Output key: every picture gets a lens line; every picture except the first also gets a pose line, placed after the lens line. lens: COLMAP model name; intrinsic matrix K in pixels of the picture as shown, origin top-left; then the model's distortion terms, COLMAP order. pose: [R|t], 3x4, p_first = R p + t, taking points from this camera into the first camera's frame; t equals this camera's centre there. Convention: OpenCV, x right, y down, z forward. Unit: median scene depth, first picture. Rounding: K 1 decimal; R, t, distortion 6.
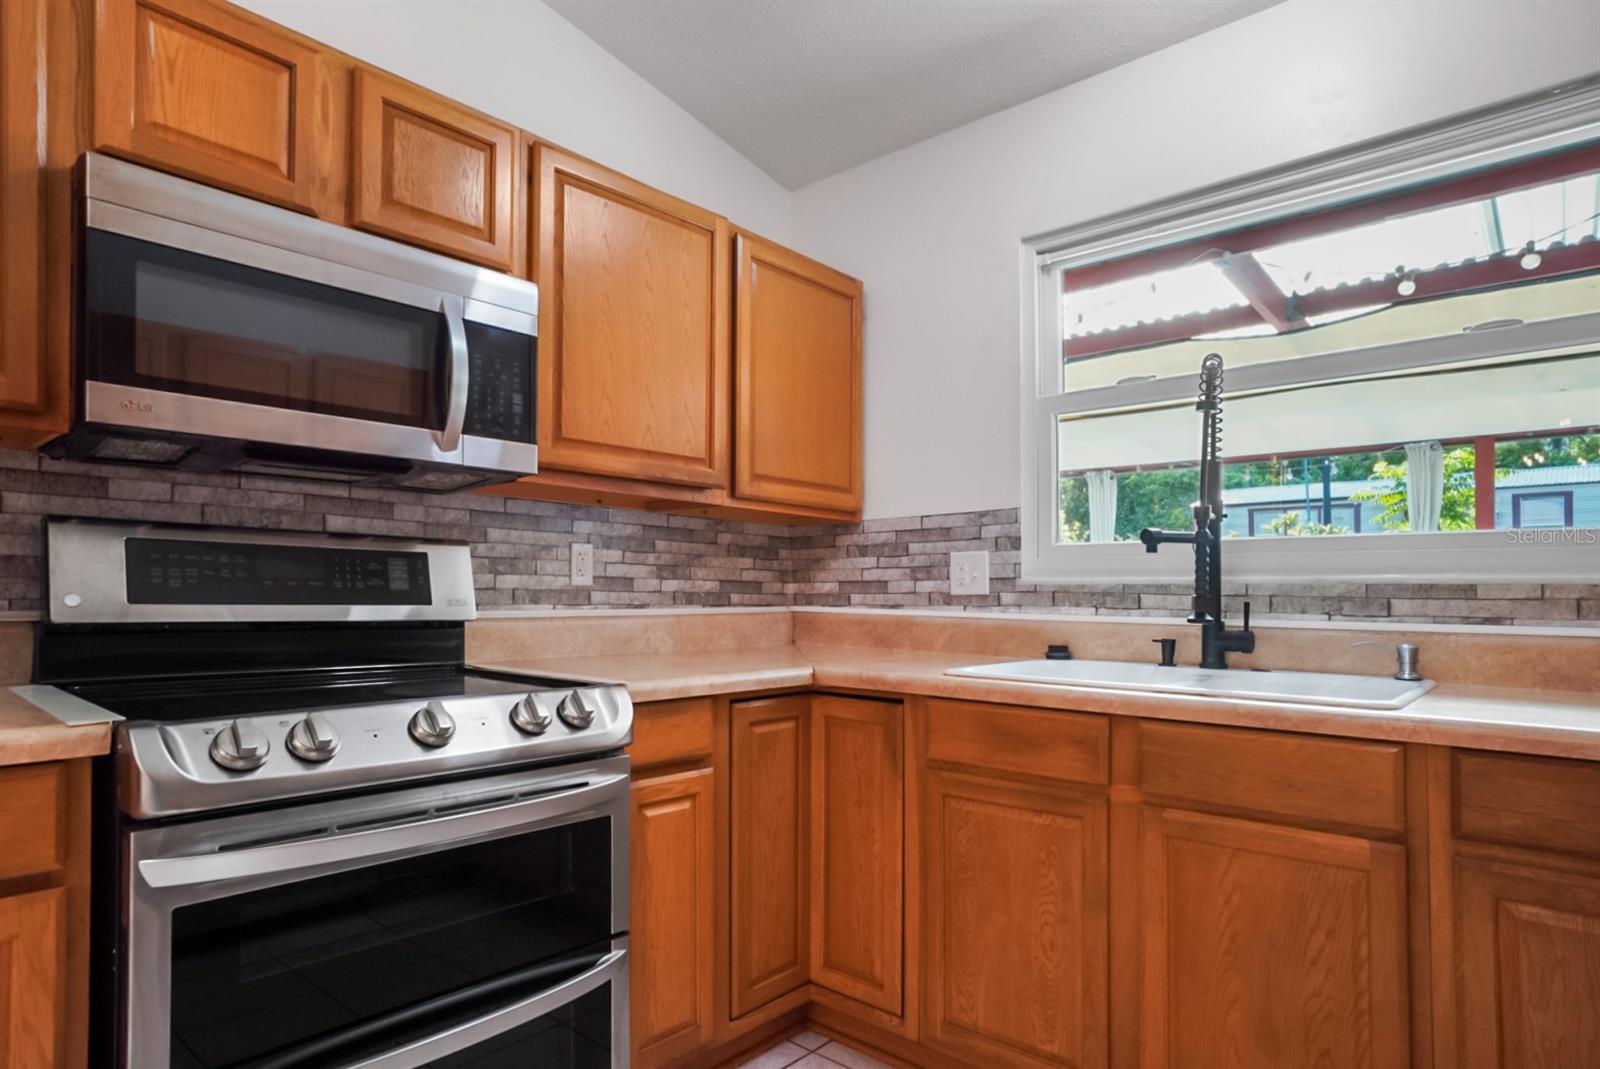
lens RADIAL K [[862.6, 0, 793.1], [0, 862.6, 563.2], [0, 0, 1]] dist [-0.023858, 0.010258]
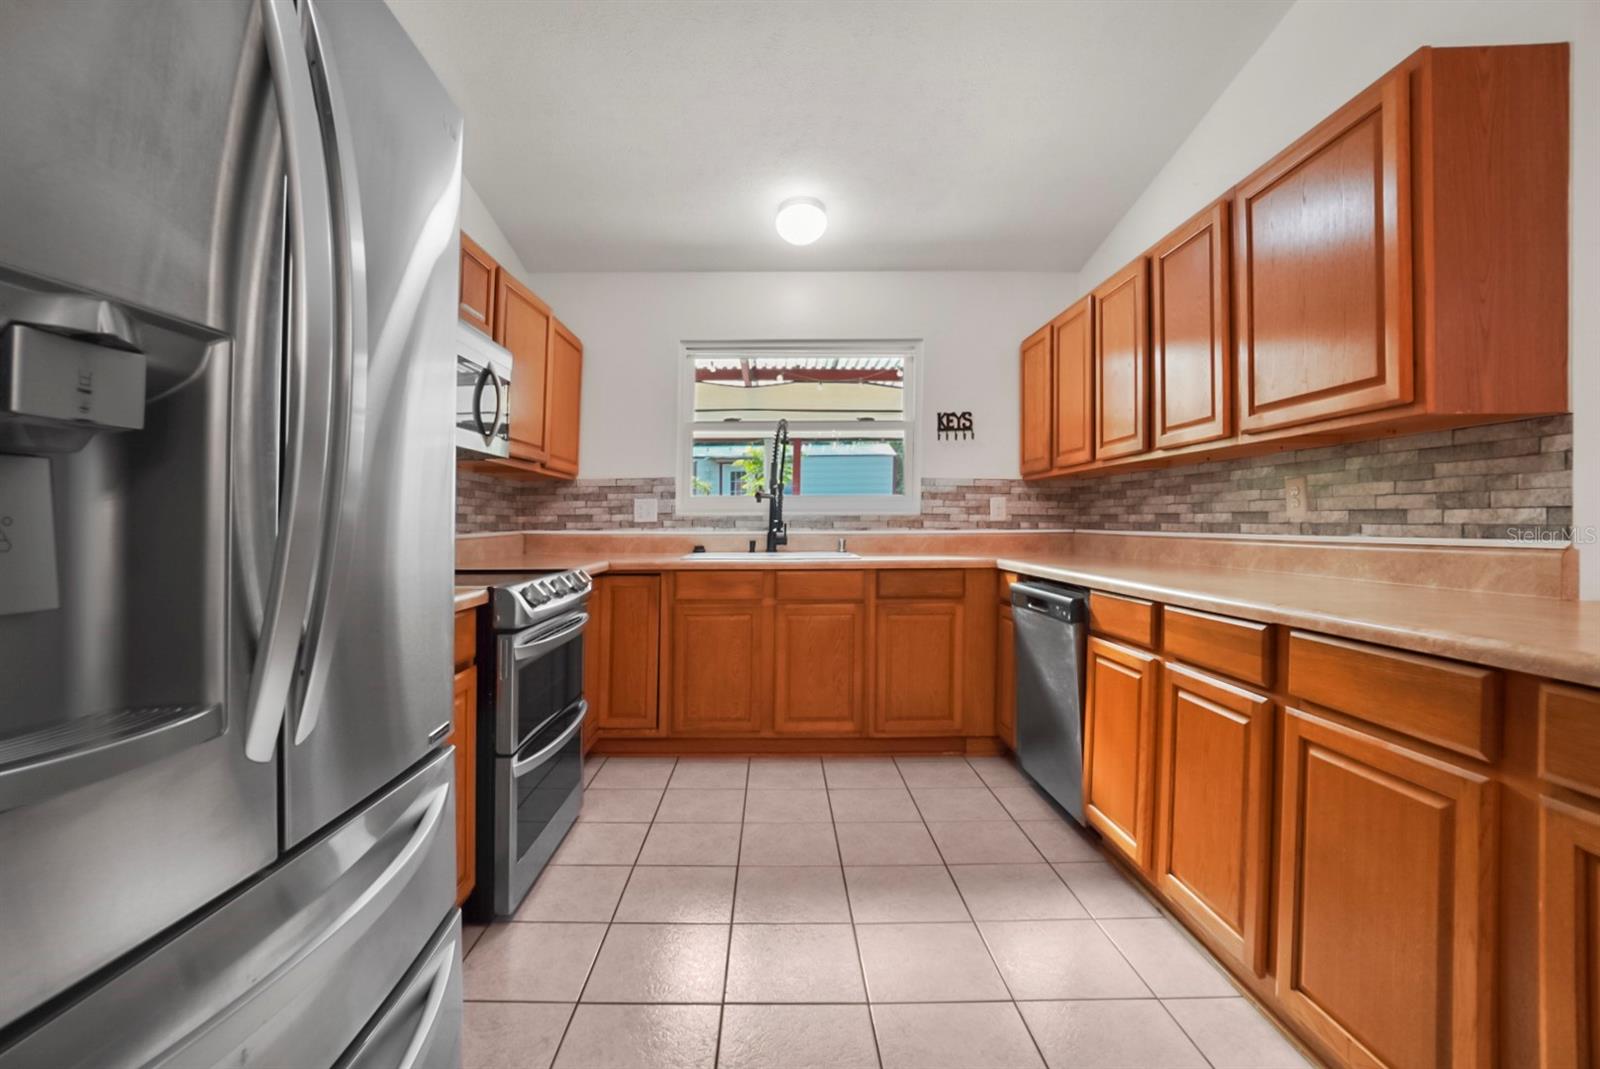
lens RADIAL K [[705.7, 0, 760.1], [0, 705.7, 513.9], [0, 0, 1]] dist [-0.046025, 0.011631]
pose [[0.750960, -0.004909, 0.660330, -0.780487], [-0.011790, 0.999713, 0.020840, -0.020272], [-0.660243, -0.023435, 0.750687, -0.400607]]
